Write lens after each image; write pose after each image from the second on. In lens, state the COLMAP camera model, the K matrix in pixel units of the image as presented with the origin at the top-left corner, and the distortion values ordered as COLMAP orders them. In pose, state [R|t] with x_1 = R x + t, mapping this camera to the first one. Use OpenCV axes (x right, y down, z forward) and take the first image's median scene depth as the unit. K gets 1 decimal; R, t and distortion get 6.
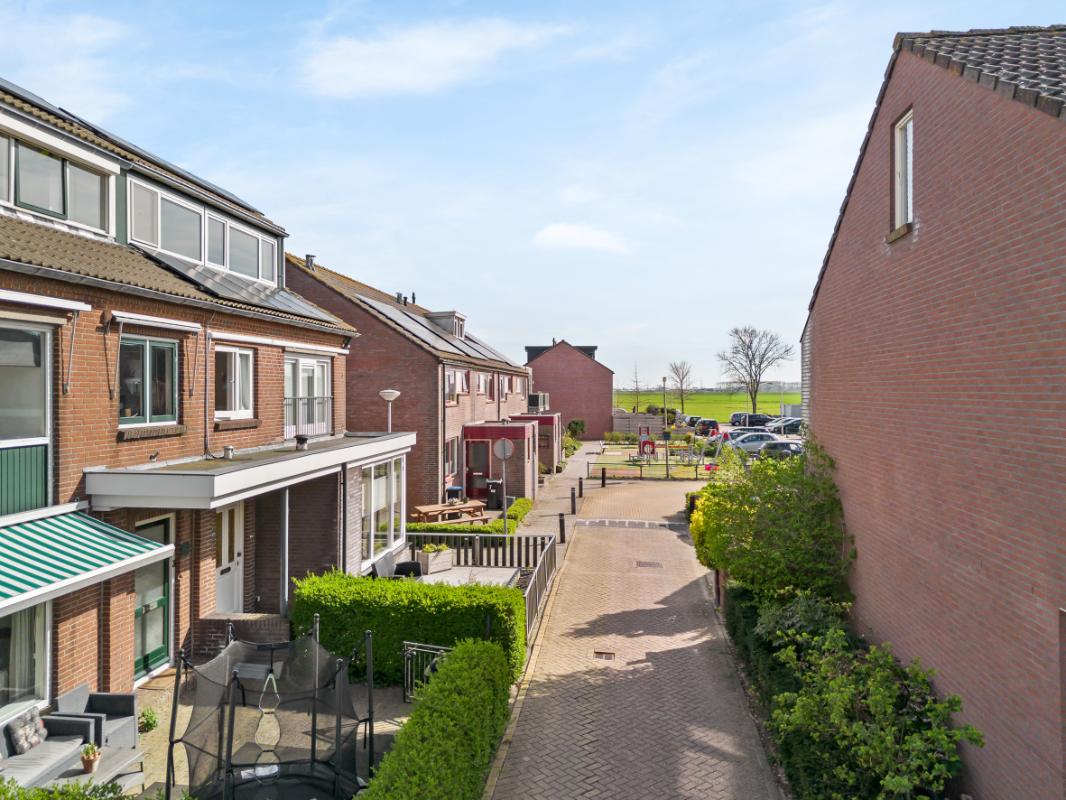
lens RADIAL K [[772.3, 0, 534.6], [0, 772.3, 365.8], [0, 0, 1]] dist [0.100167, -0.135567]
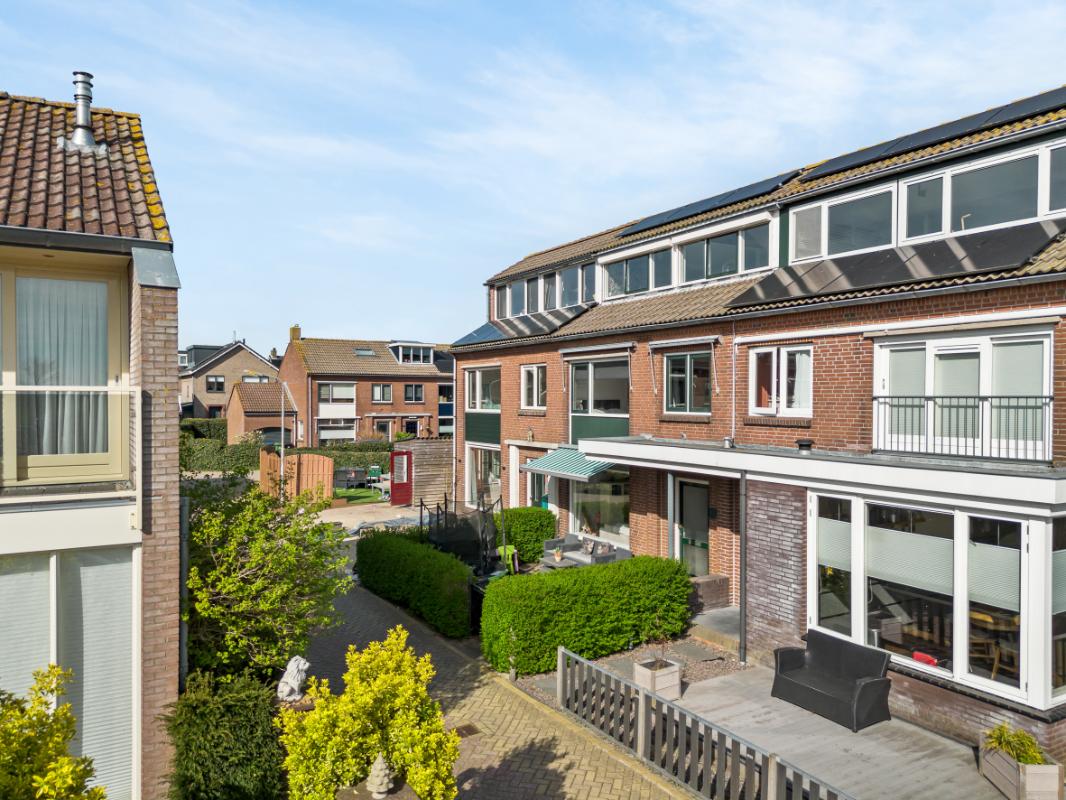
lens RADIAL K [[774.1, 0, 527.4], [0, 774.1, 405.1], [0, 0, 1]] dist [0.111094, -0.139273]
pose [[-0.799956, 0.010515, -0.599967, 0.504935], [0.021492, 0.999707, -0.011135, 0.058971], [0.599674, -0.021802, -0.799947, 1.661962]]
